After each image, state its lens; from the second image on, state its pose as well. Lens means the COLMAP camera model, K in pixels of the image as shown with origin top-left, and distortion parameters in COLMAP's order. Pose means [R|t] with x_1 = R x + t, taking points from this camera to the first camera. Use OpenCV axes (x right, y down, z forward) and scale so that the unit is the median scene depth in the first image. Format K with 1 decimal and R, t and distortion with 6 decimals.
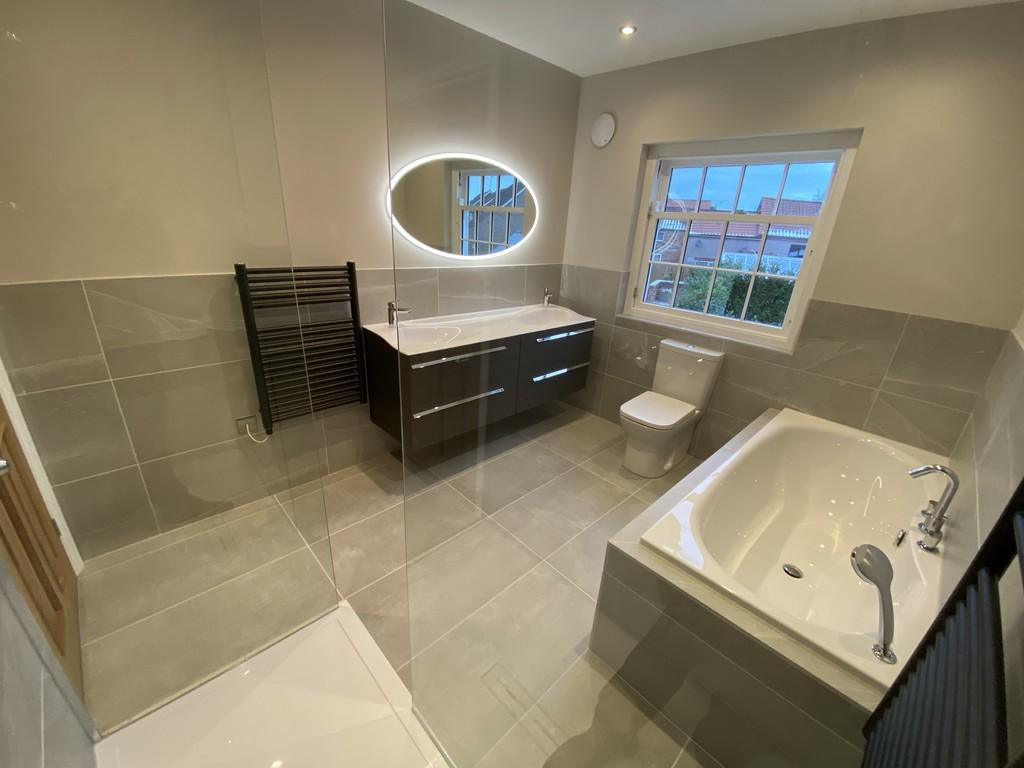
lens RADIAL K [[413.6, 0, 506.6], [0, 413.6, 383.7], [0, 0, 1]] dist [0.005684, -0.013227]
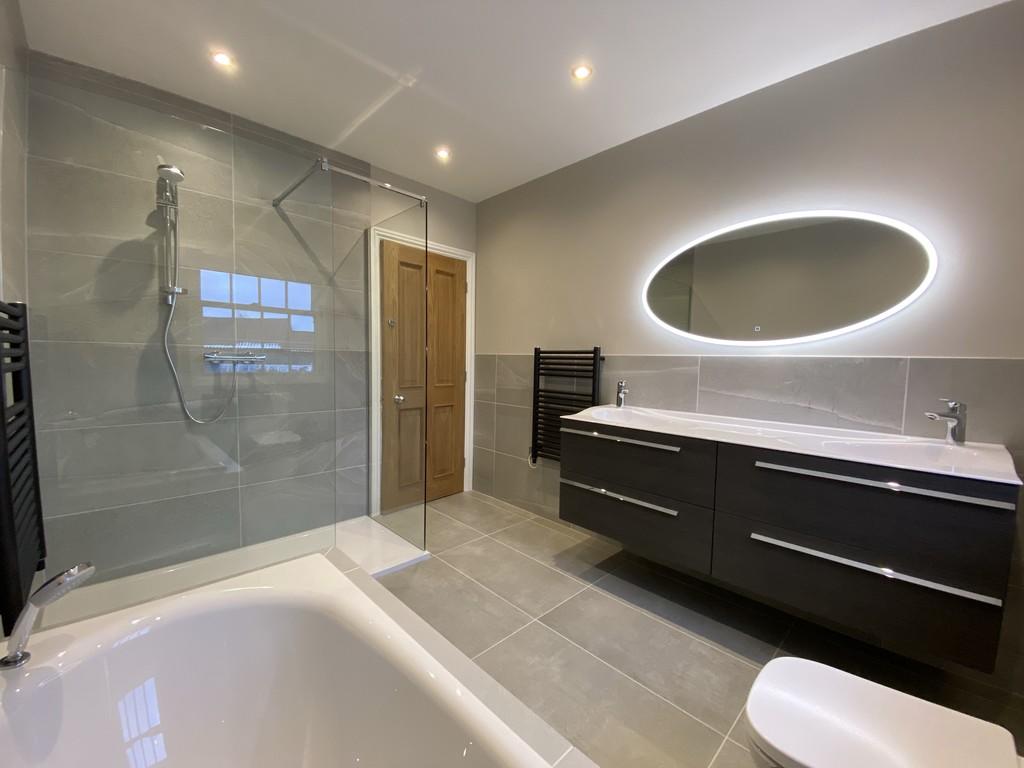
lens RADIAL K [[413.6, 0, 509.2], [0, 413.6, 374.4], [0, 0, 1]] dist [0.005684, -0.013227]
pose [[-0.010219, -0.020150, -0.999745, 0.686937], [-0.377702, 0.925809, -0.014799, -0.086703], [0.925871, 0.377454, -0.017071, 0.673836]]
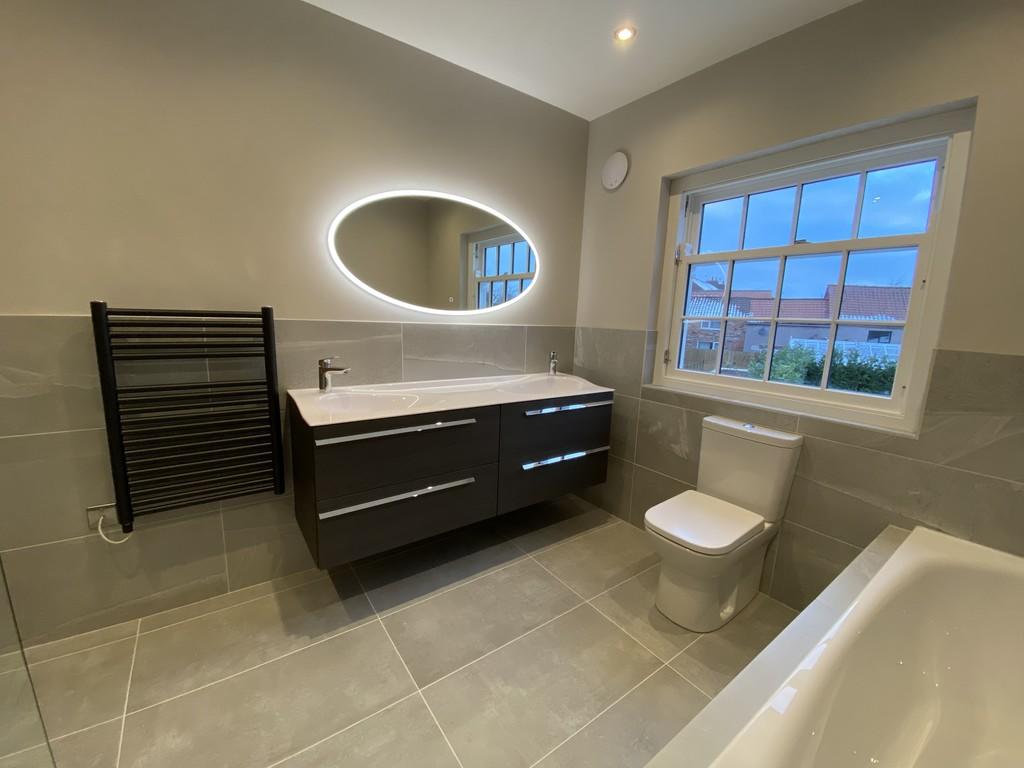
lens RADIAL K [[413.6, 0, 505.7], [0, 413.6, 383.0], [0, 0, 1]] dist [0.005684, -0.013227]
pose [[0.990144, -0.000055, -0.140053, 0.149126], [-0.029967, 0.976757, -0.212245, -0.001315], [0.136809, 0.214350, 0.967128, 0.276943]]
